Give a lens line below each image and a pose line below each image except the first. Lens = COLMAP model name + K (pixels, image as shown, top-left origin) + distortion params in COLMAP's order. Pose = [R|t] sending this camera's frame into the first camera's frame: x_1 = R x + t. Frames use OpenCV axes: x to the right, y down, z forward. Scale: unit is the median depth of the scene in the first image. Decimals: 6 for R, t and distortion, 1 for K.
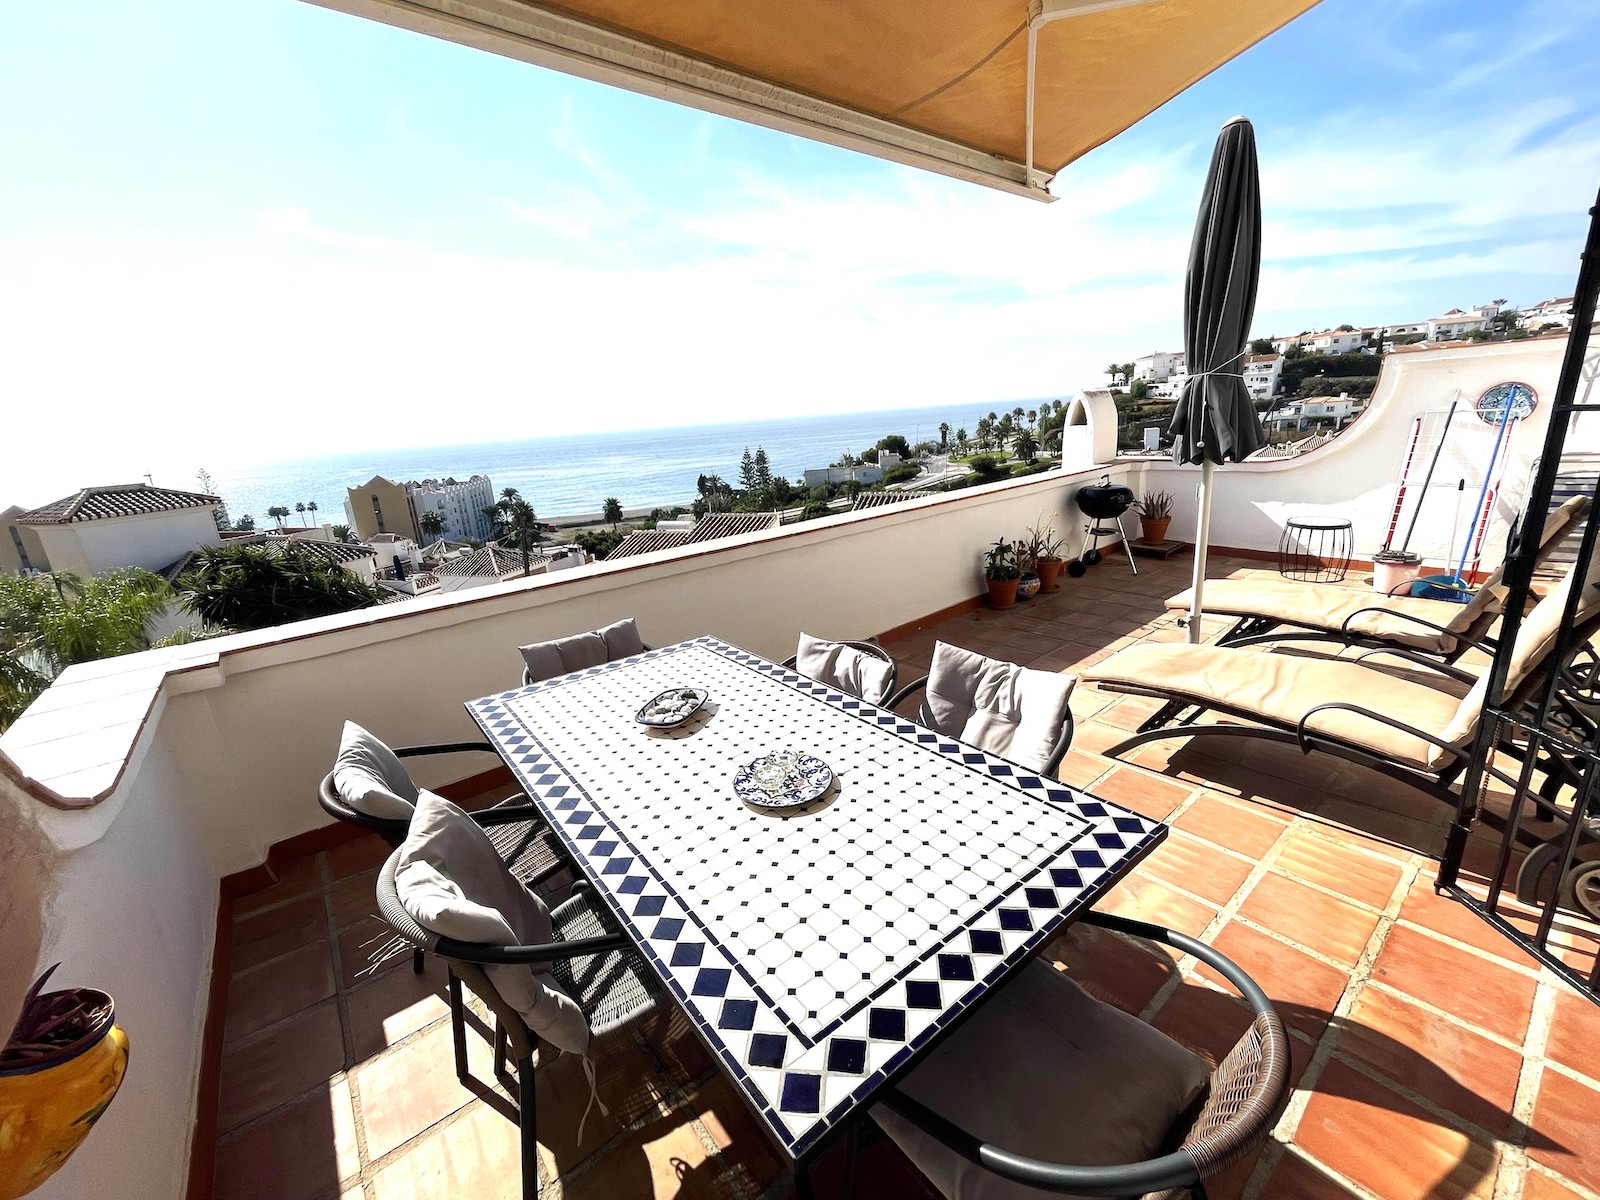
lens RADIAL K [[650.0, 0, 800.0], [0, 650.0, 600.0], [0, 0, 1]] dist [-0.002080, 0.000203]
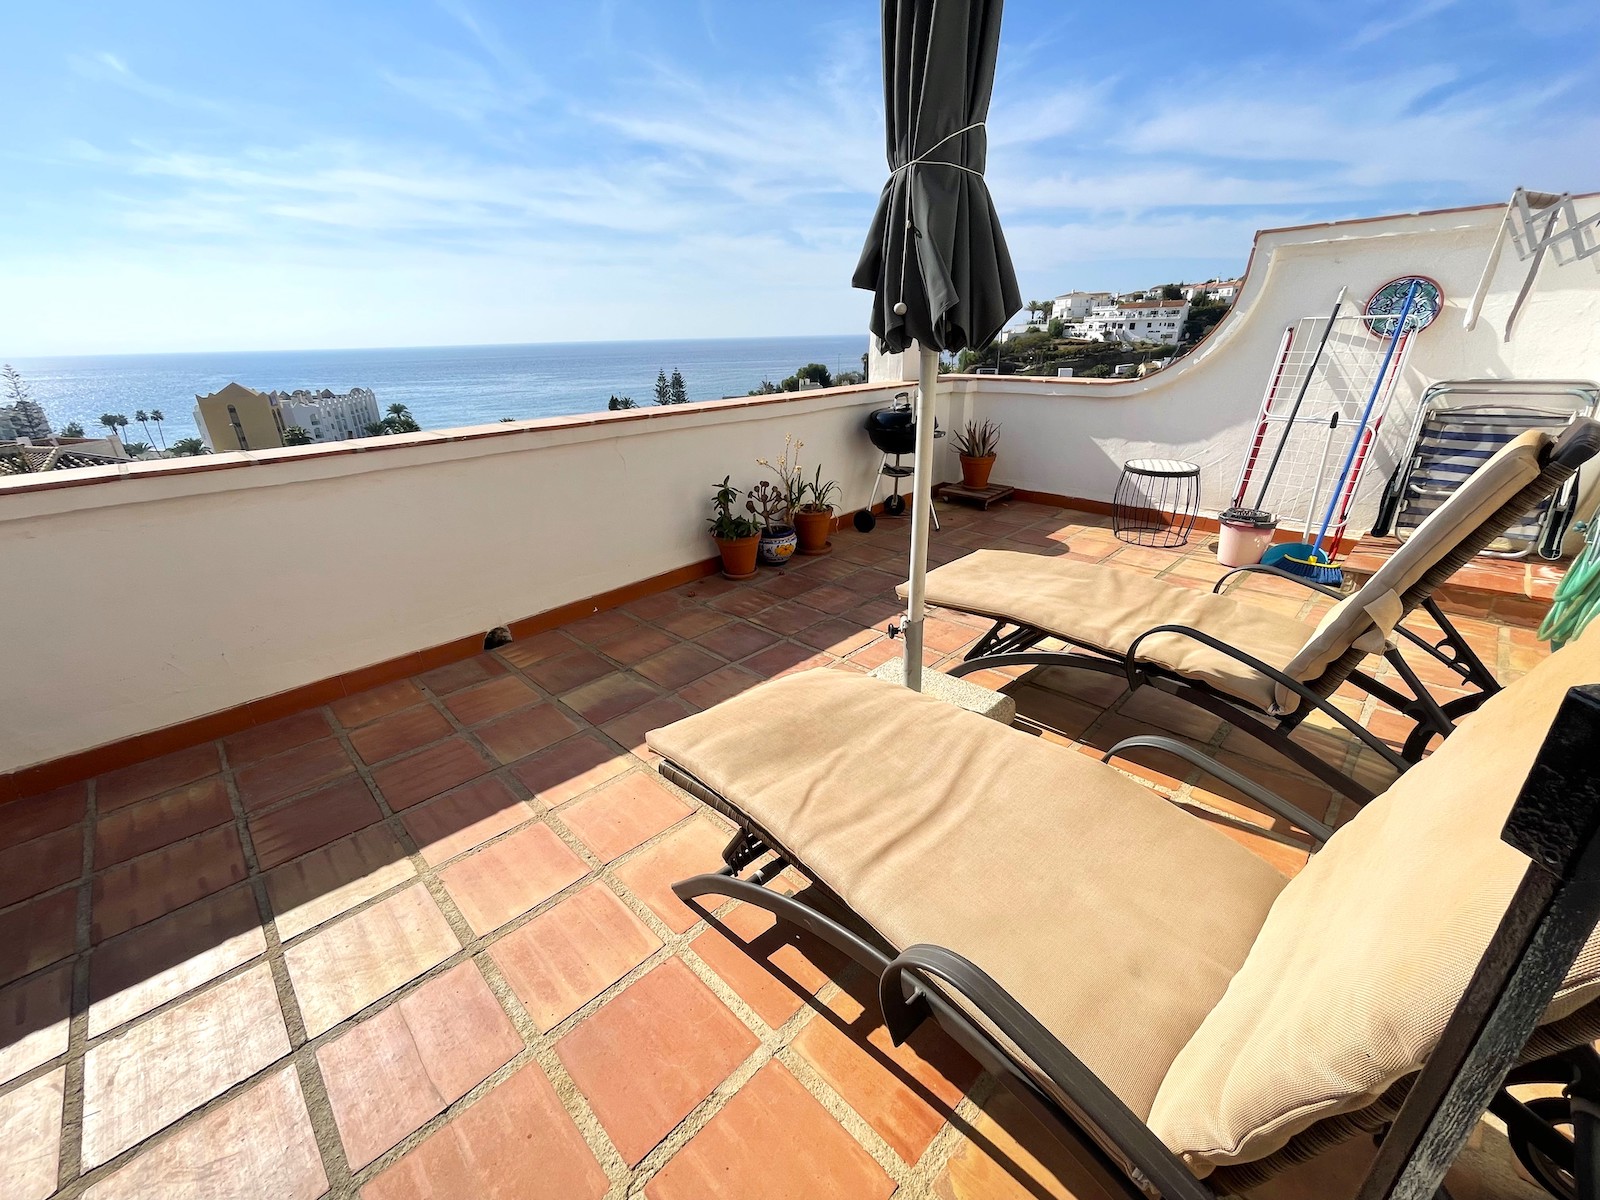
lens RADIAL K [[654.0, 0, 798.5], [0, 654.0, 595.4], [0, 0, 1]] dist [-0.001554, 0.000431]
pose [[0.992653, 0.004827, 0.120897, 0.315751], [-0.016360, 0.995382, 0.094590, -0.039246], [-0.119882, -0.095873, 0.988148, 0.309004]]
